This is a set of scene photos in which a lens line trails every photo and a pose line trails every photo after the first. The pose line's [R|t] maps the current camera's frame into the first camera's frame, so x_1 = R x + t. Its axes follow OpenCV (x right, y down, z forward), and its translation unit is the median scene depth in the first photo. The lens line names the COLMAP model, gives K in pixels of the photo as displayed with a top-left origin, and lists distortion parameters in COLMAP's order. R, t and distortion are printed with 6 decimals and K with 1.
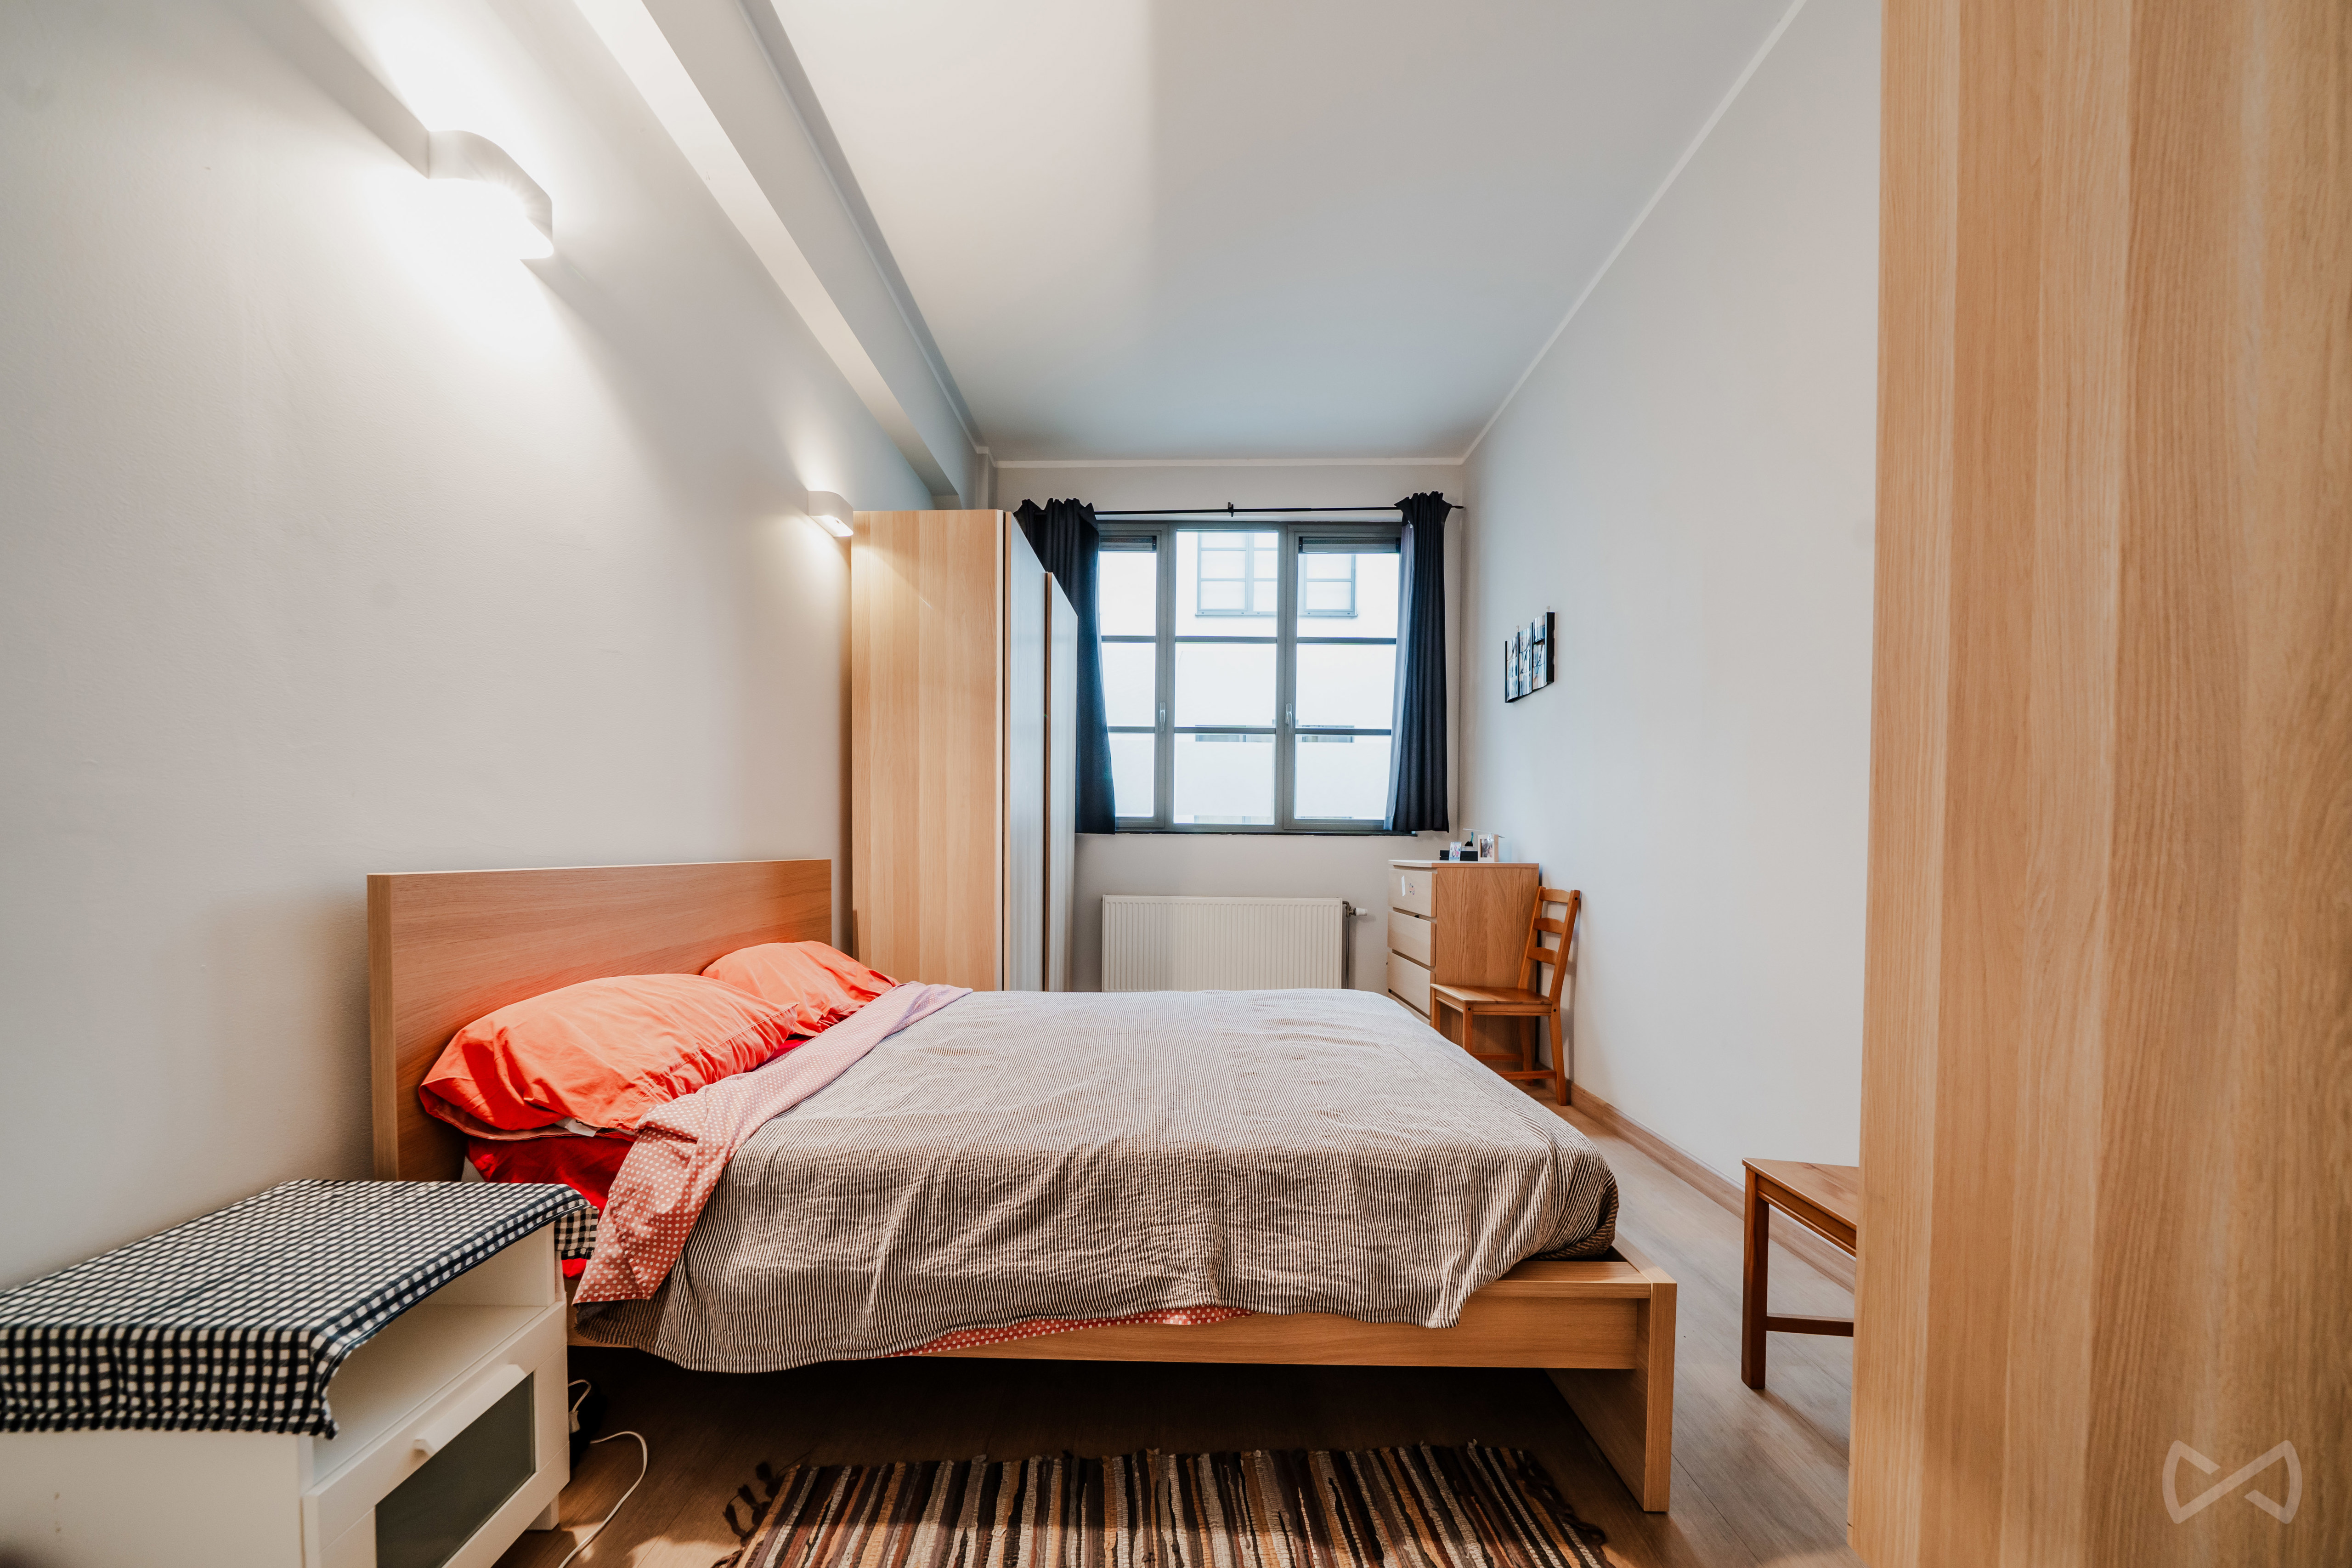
lens RADIAL K [[846.2, 0, 1173.0], [0, 846.2, 866.9], [0, 0, 1]] dist [-0.003420, -0.000133]
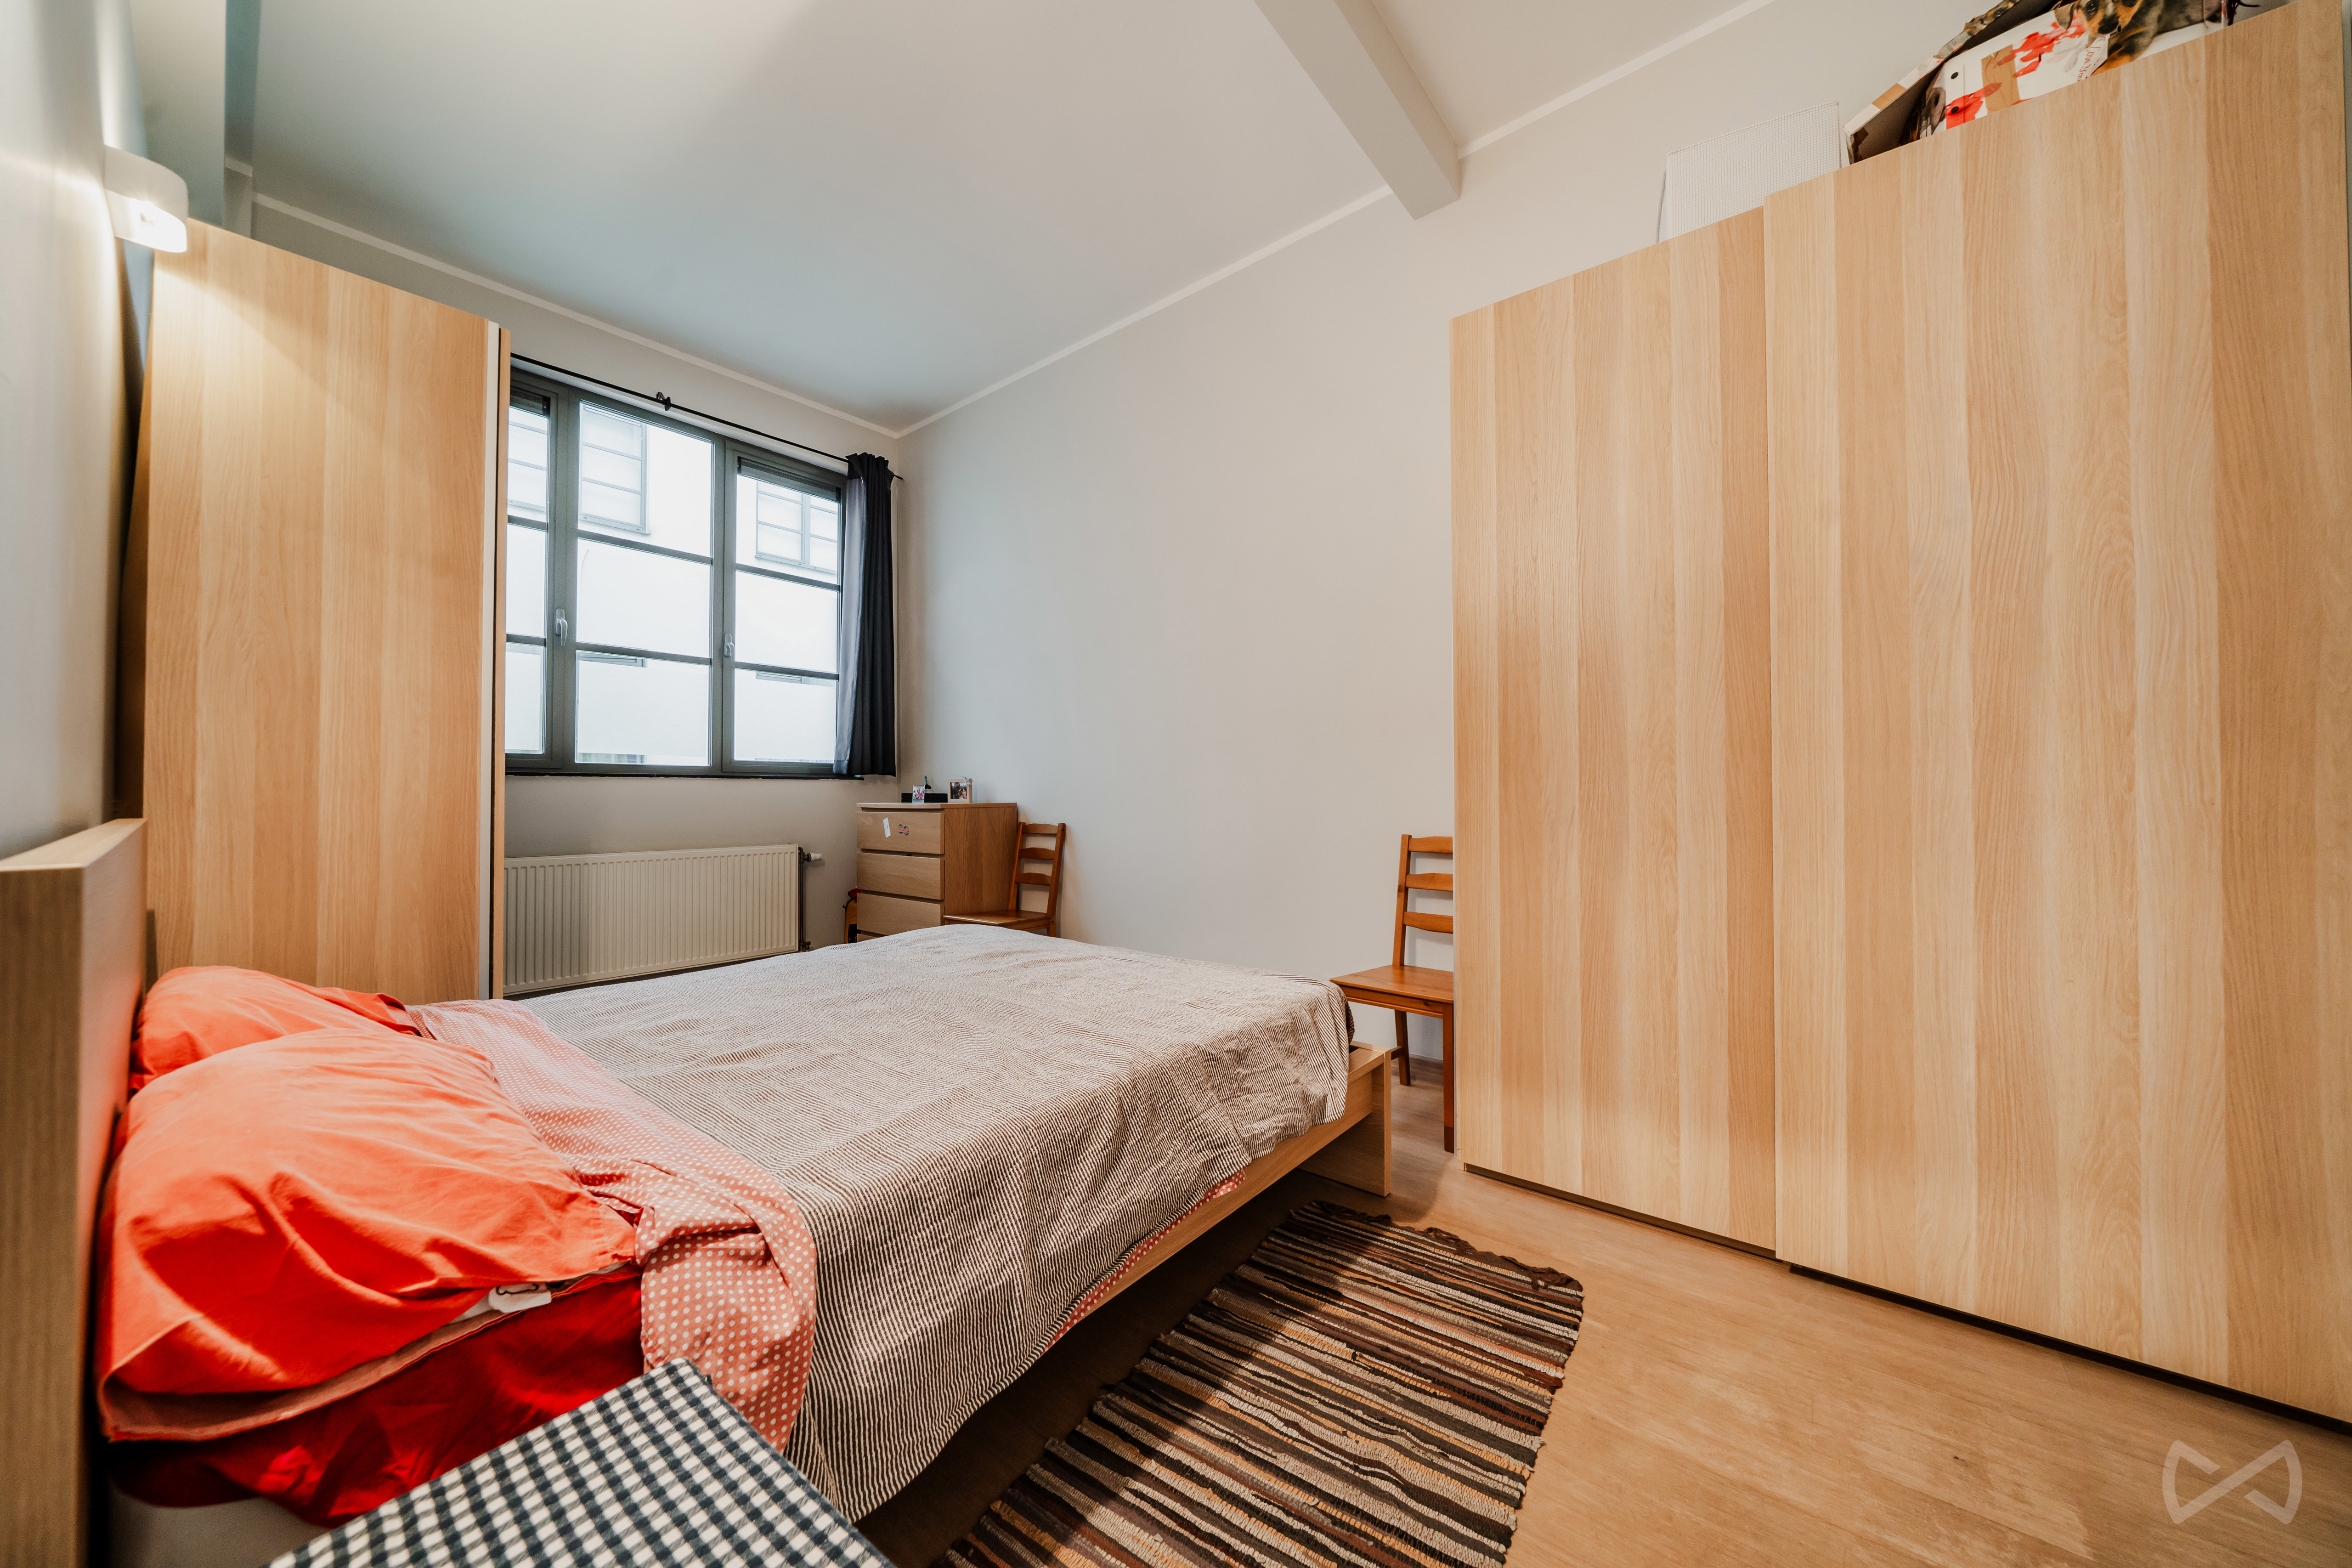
lens RADIAL K [[807.8, 0, 1176.3], [0, 807.8, 774.8], [0, 0, 1]] dist [-0.000303, -0.000054]
pose [[0.612190, 0.006821, 0.790681, -0.861958], [0.026773, 0.999211, -0.029350, -0.010947], [-0.790257, 0.039137, 0.611525, 0.315478]]
